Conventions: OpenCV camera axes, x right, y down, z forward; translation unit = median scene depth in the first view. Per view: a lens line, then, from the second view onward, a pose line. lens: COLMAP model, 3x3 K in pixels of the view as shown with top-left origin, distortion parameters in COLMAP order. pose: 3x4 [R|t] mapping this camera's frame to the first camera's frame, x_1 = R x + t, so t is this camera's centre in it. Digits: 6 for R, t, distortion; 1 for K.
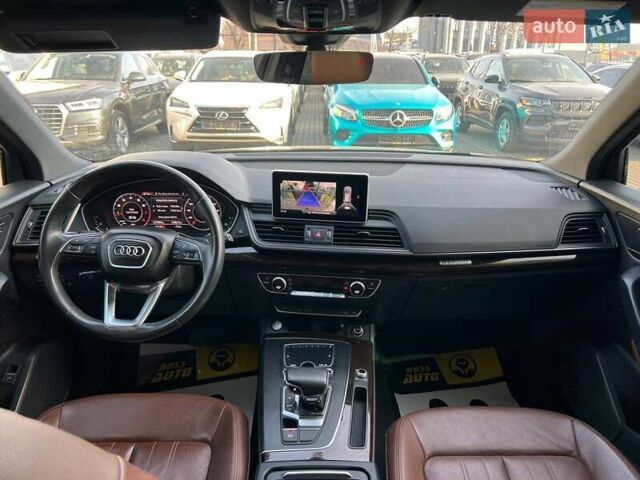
lens RADIAL K [[481.9, 0, 331.8], [0, 481.9, 240.1], [0, 0, 1]] dist [0.048975, -0.071608]
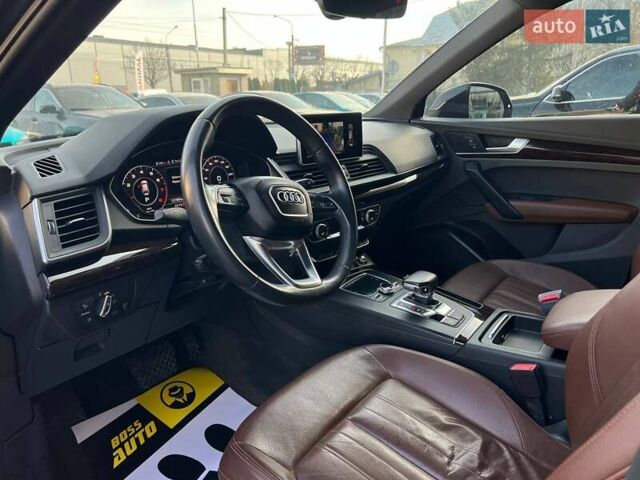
lens RADIAL K [[481.9, 0, 326.0], [0, 481.9, 241.2], [0, 0, 1]] dist [0.048975, -0.071608]
pose [[0.600966, -0.250265, 0.759083, -0.857672], [0.306217, 0.949343, 0.070560, 0.043876], [-0.738289, 0.190040, 0.647158, 0.375847]]
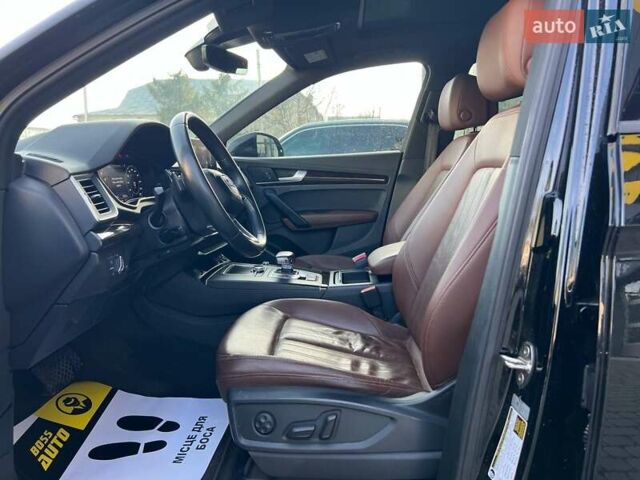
lens RADIAL K [[481.9, 0, 320.8], [0, 481.9, 241.0], [0, 0, 1]] dist [0.048975, -0.071608]
pose [[0.059716, -0.170700, 0.983512, -1.315083], [0.368425, 0.919475, 0.137216, 0.057391], [-0.927737, 0.354157, 0.117797, 0.598489]]
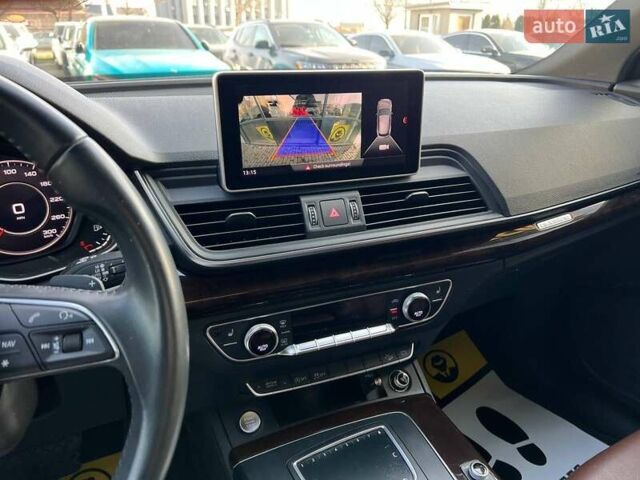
lens RADIAL K [[481.9, 0, 323.6], [0, 481.9, 238.4], [0, 0, 1]] dist [0.048975, -0.071608]
pose [[0.889991, -0.184946, 0.416785, -0.230053], [0.170639, 0.982721, 0.071700, -0.022138], [-0.422845, 0.007308, 0.906173, 0.584158]]
